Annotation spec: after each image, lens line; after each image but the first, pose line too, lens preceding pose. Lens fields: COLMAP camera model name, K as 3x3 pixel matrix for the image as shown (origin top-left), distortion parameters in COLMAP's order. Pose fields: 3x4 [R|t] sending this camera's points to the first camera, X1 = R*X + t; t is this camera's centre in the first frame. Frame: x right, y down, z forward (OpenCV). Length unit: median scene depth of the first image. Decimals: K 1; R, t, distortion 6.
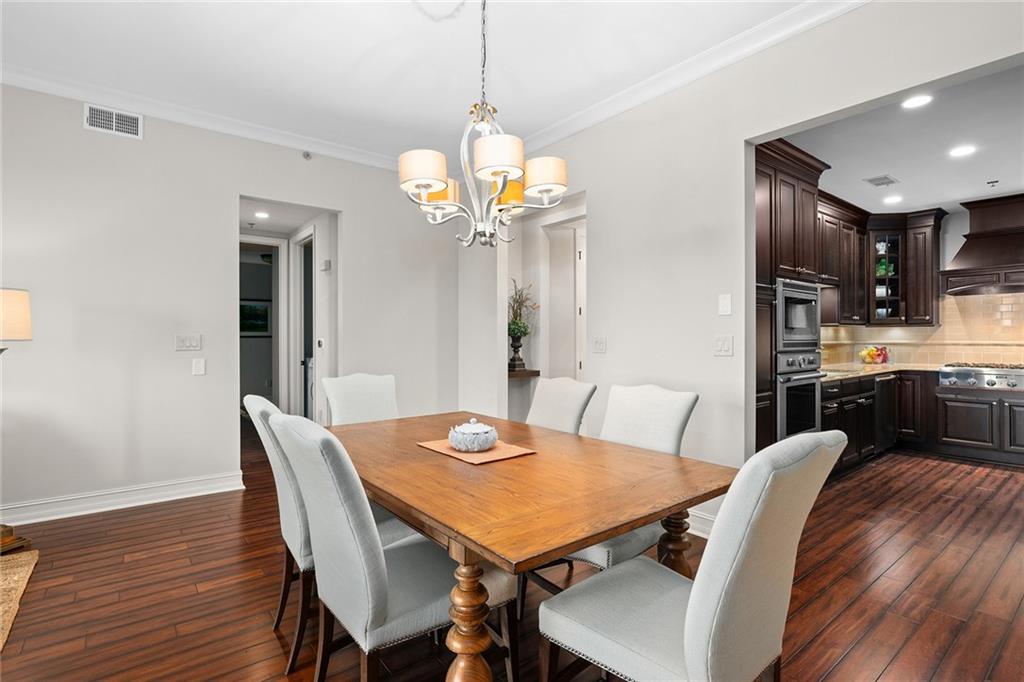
lens RADIAL K [[500.3, 0, 508.7], [0, 500.3, 337.2], [0, 0, 1]] dist [-0.000452, -0.000186]
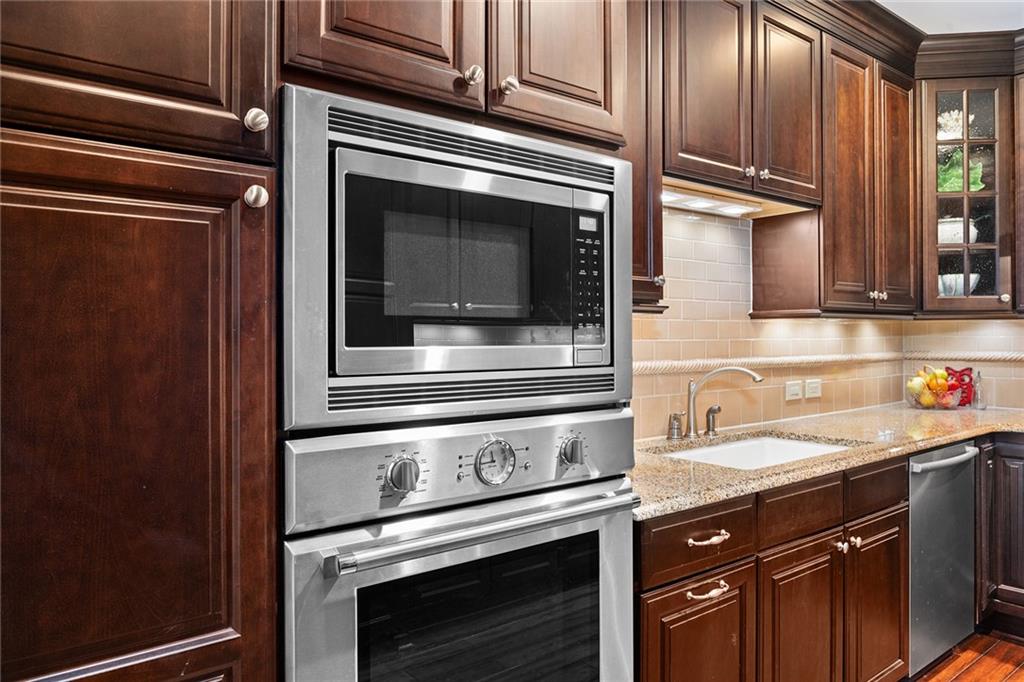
lens RADIAL K [[688.8, 0, 514.8], [0, 688.8, 334.0], [0, 0, 1]] dist [-0.017442, 0.008004]
pose [[0.999935, -0.001345, -0.011342, 0.404518], [0.001286, 0.999986, -0.005156, -0.006567], [0.011349, 0.005141, 0.999922, 0.451662]]
